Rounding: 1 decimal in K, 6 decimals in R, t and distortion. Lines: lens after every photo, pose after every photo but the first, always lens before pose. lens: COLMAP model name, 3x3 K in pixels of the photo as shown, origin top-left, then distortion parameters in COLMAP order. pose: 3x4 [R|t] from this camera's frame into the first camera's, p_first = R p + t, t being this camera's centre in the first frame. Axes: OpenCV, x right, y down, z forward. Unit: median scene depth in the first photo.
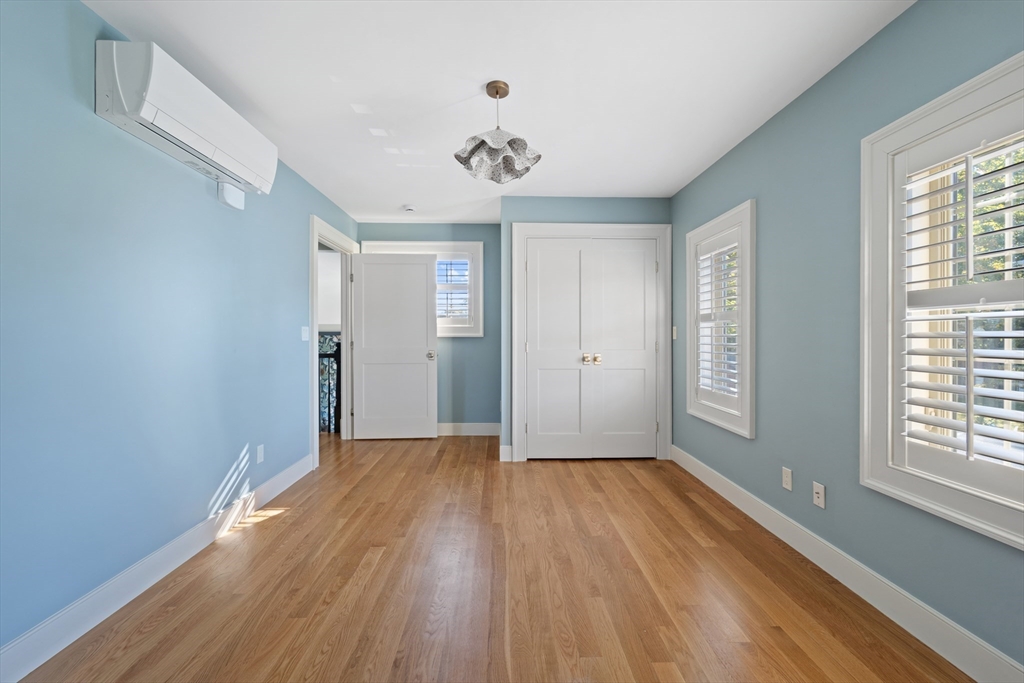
lens RADIAL K [[415.5, 0, 513.1], [0, 415.5, 337.6], [0, 0, 1]] dist [0.001523, -0.000703]
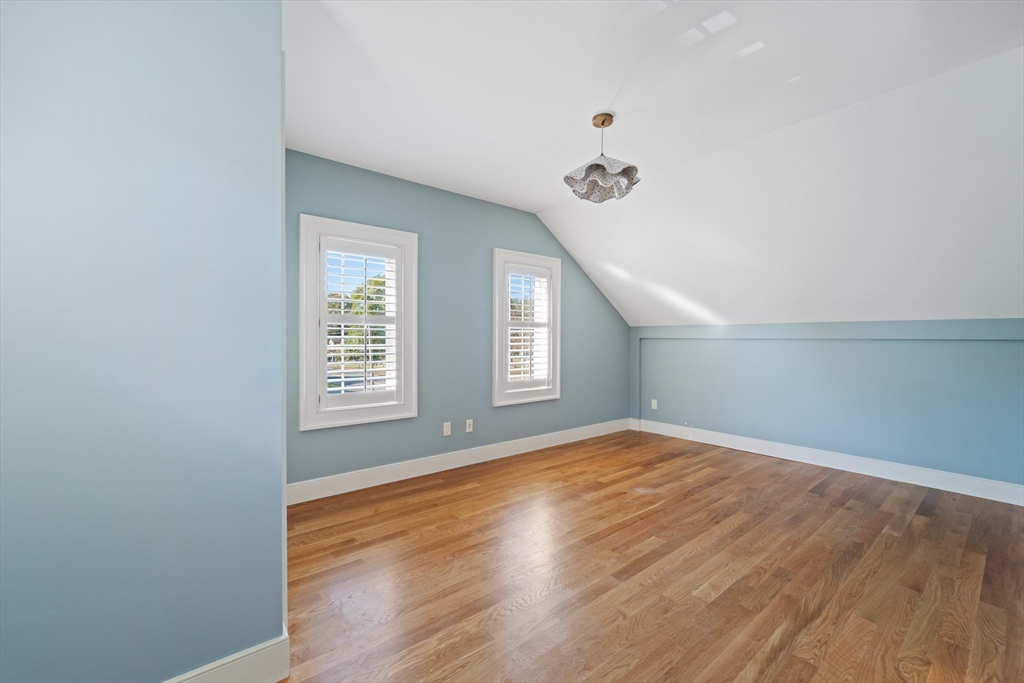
lens RADIAL K [[408.3, 0, 512.1], [0, 408.3, 340.4], [0, 0, 1]] dist [-0.000049, -0.000157]
pose [[-0.598198, -0.009921, 0.801287, -0.596618], [-0.000701, 0.999929, 0.011857, -0.011486], [-0.801348, 0.006531, -0.598163, 1.425633]]
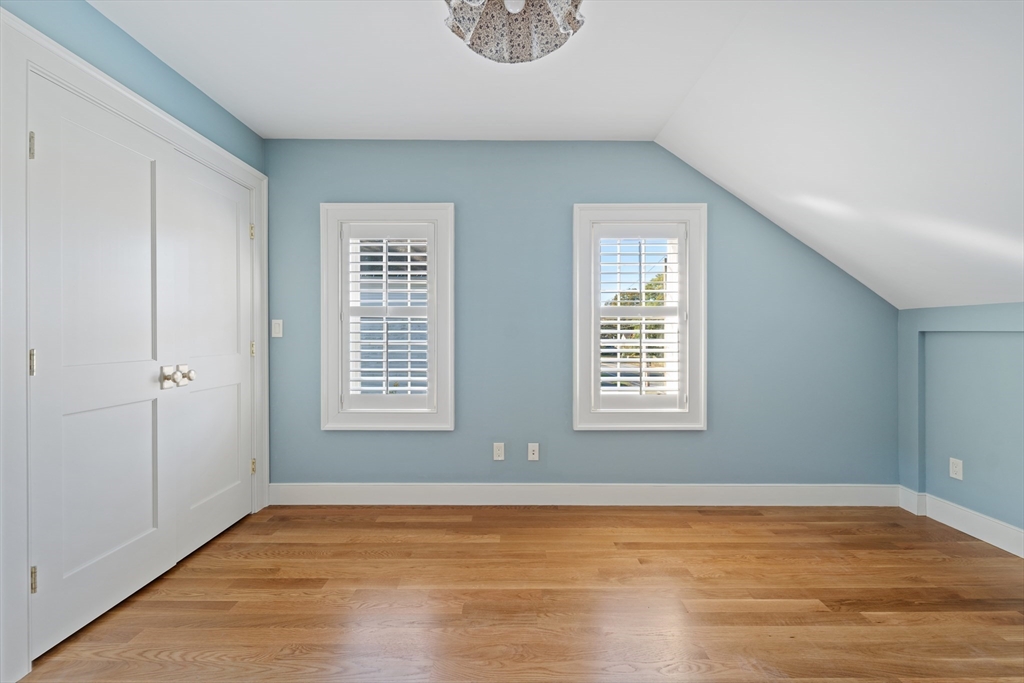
lens RADIAL K [[411.0, 0, 515.3], [0, 411.0, 334.7], [0, 0, 1]] dist [0.001076, -0.000932]
pose [[0.032018, 0.001309, 0.999486, -0.433589], [0.005503, 0.999984, -0.001486, 0.003193], [-0.999472, 0.005548, 0.032010, 0.754795]]
